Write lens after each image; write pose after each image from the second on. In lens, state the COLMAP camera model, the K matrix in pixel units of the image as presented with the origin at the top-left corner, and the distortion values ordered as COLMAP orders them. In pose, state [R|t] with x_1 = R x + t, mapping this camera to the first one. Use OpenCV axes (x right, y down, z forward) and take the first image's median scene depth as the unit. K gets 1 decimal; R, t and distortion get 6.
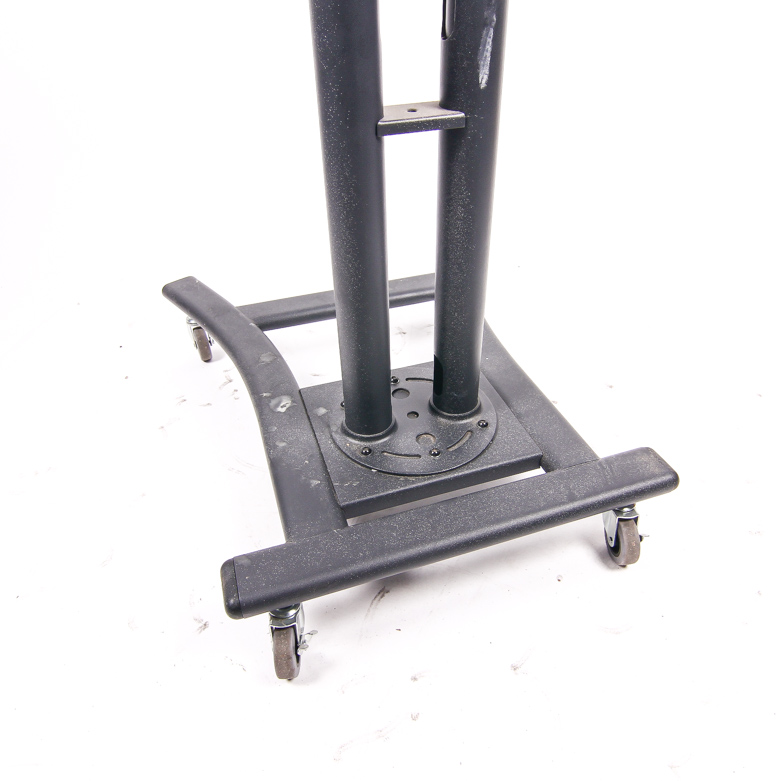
lens RADIAL K [[607.3, 0, 394.6], [0, 607.3, 375.9], [0, 0, 1]] dist [-0.001368, -0.002273]
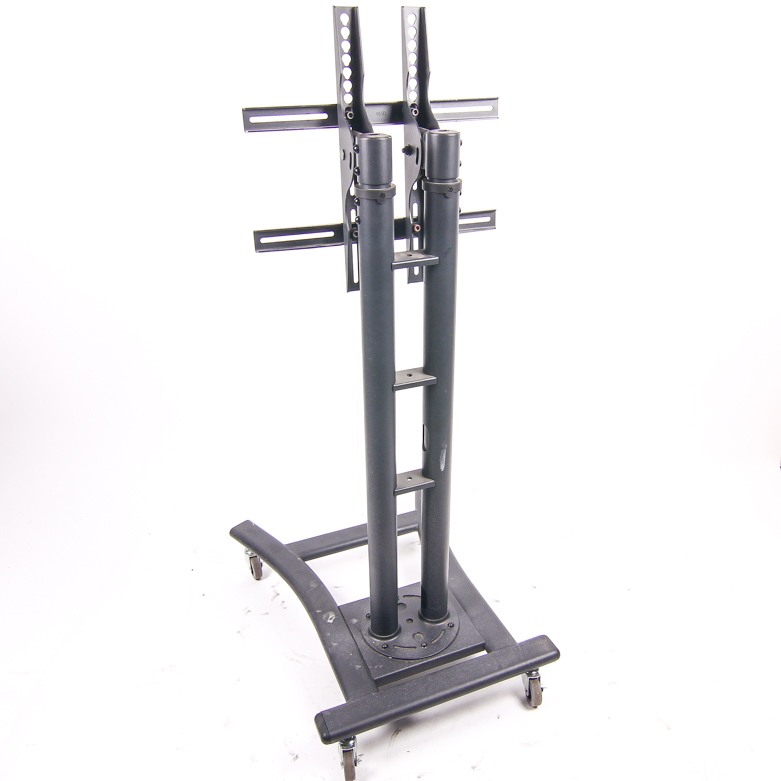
lens RADIAL K [[735.2, 0, 414.7], [0, 735.2, 375.9], [0, 0, 1]] dist [-0.011603, -0.017197]
pose [[0.995608, -0.020289, 0.091390, -0.146268], [0.036596, 0.982899, -0.180471, -0.269683], [-0.086165, 0.183023, 0.979325, -1.281137]]
